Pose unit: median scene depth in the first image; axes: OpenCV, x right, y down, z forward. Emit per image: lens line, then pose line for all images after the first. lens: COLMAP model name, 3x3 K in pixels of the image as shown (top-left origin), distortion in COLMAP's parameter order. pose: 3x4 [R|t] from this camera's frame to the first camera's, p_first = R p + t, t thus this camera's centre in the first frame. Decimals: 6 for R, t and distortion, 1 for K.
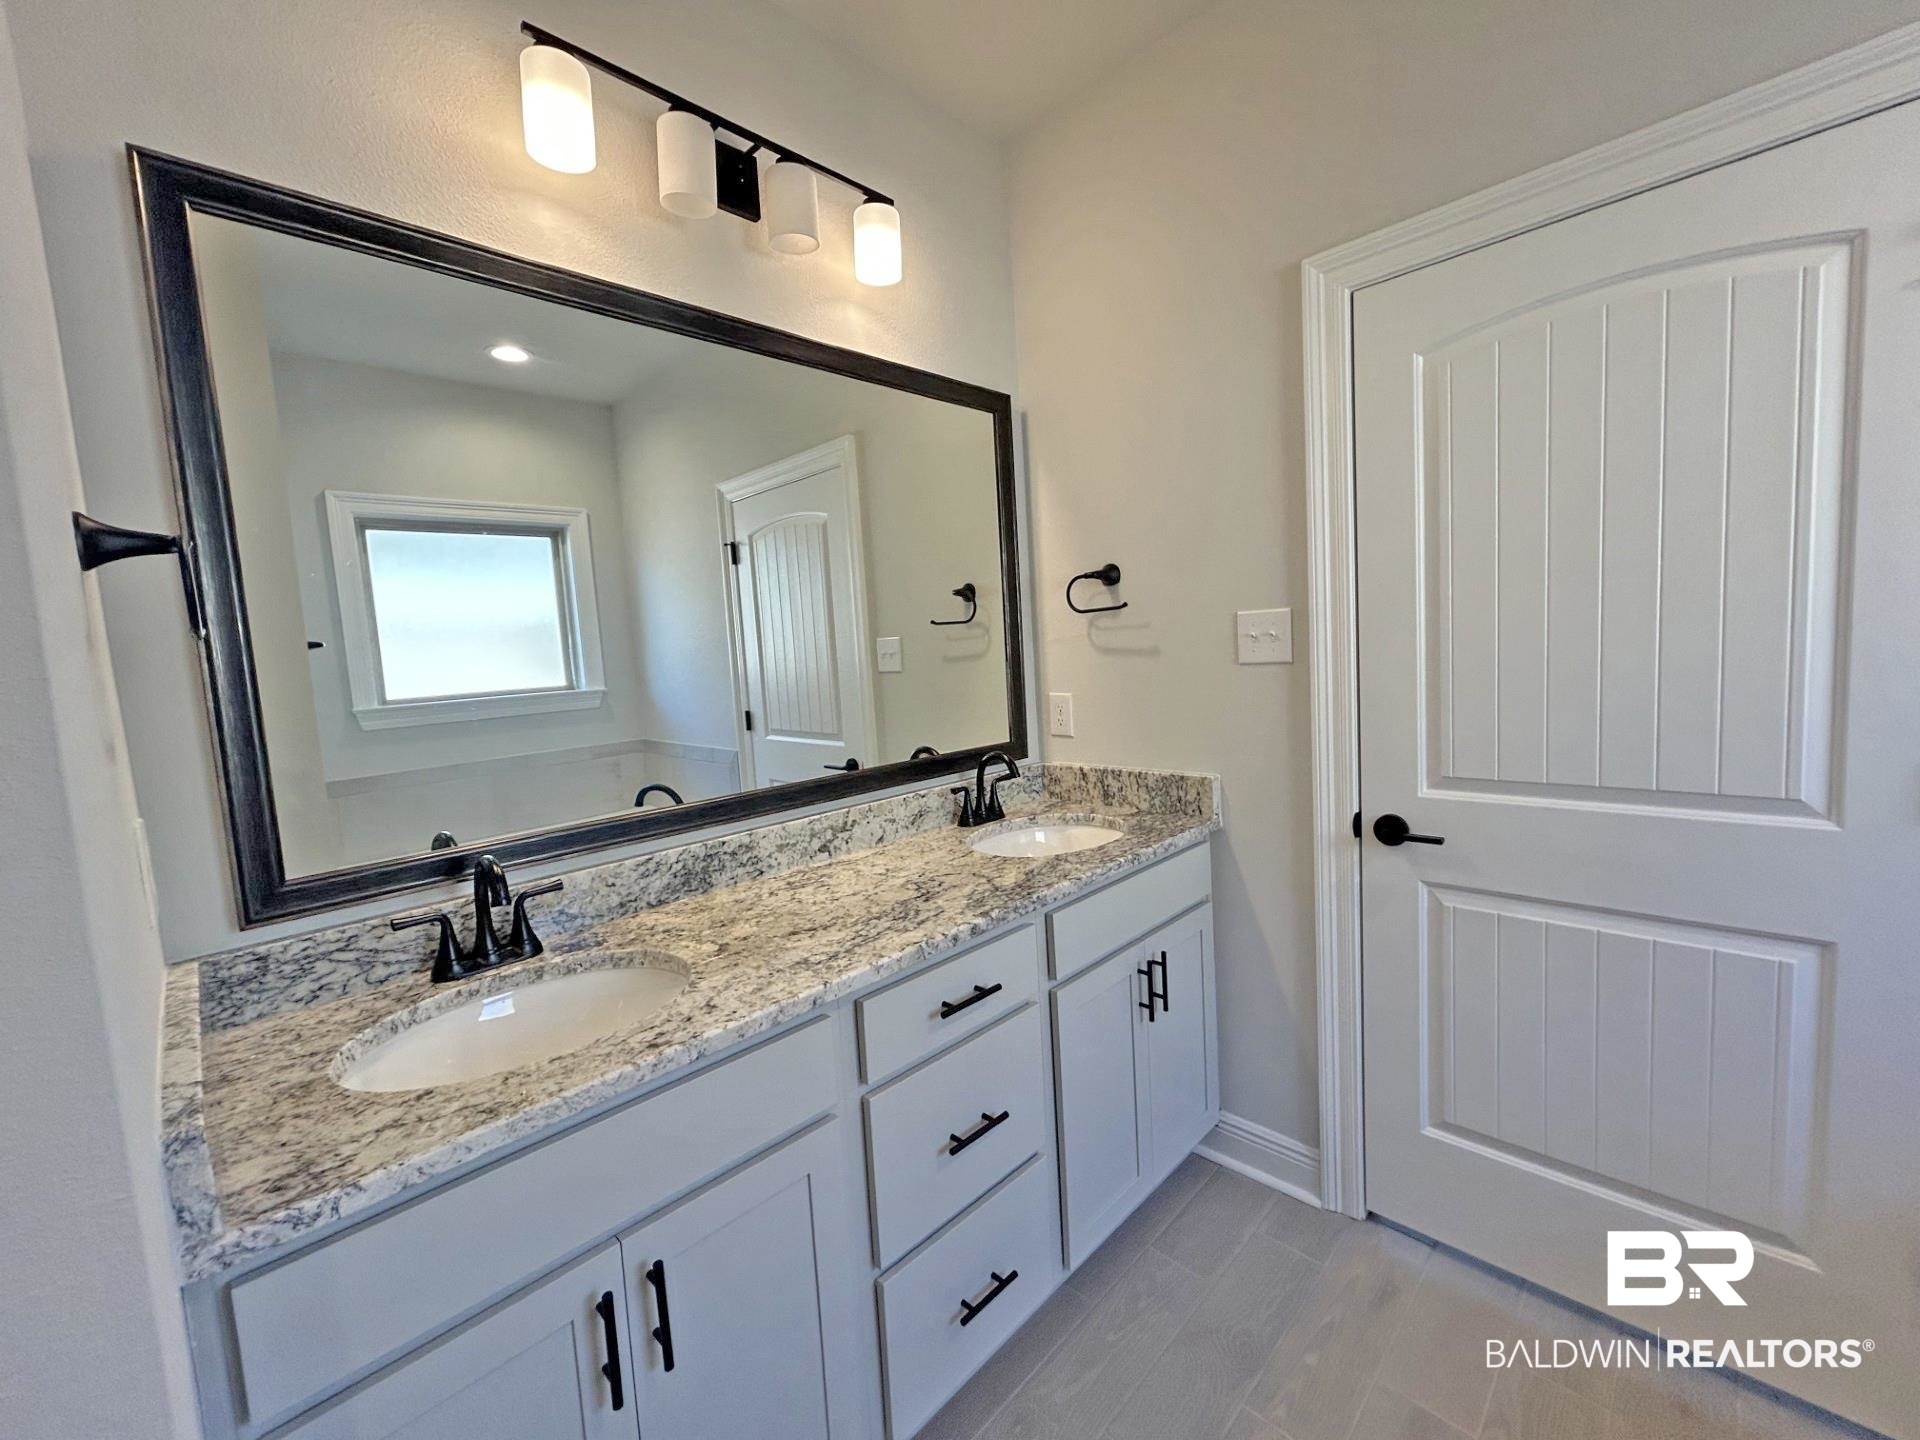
lens RADIAL K [[786.4, 0, 960.0], [0, 786.4, 720.0], [0, 0, 1]] dist [-0.000749, -0.000313]
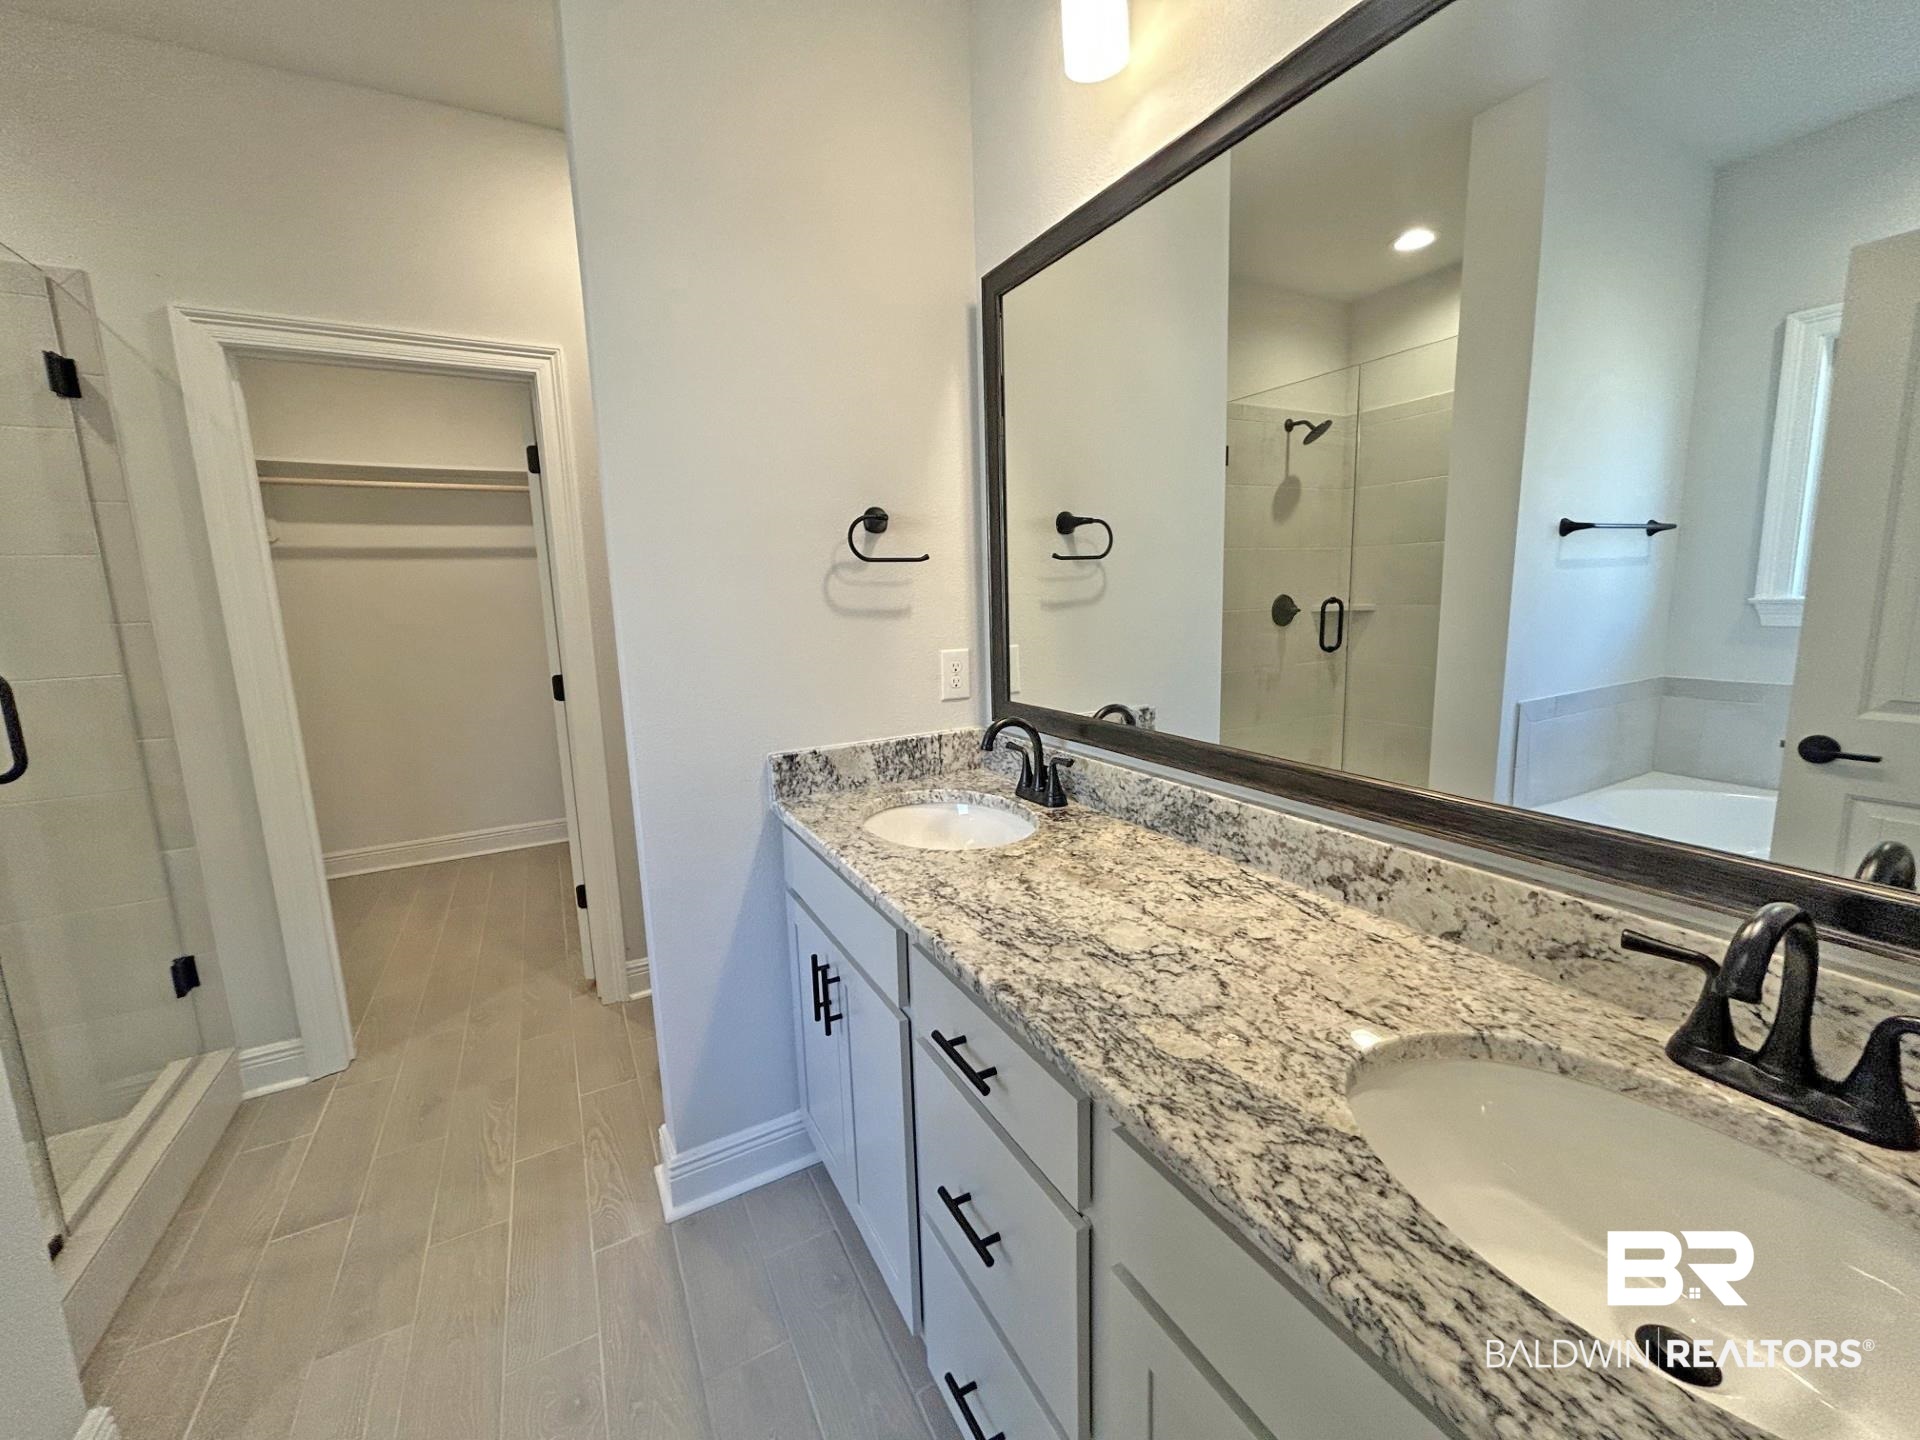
lens RADIAL K [[786.4, 0, 960.0], [0, 786.4, 720.0], [0, 0, 1]] dist [-0.000749, -0.000313]
pose [[-0.308631, 0.222440, -0.924807, 0.557547], [-0.040127, 0.968361, 0.246307, -0.124616], [0.950335, 0.113128, -0.289940, 1.036598]]
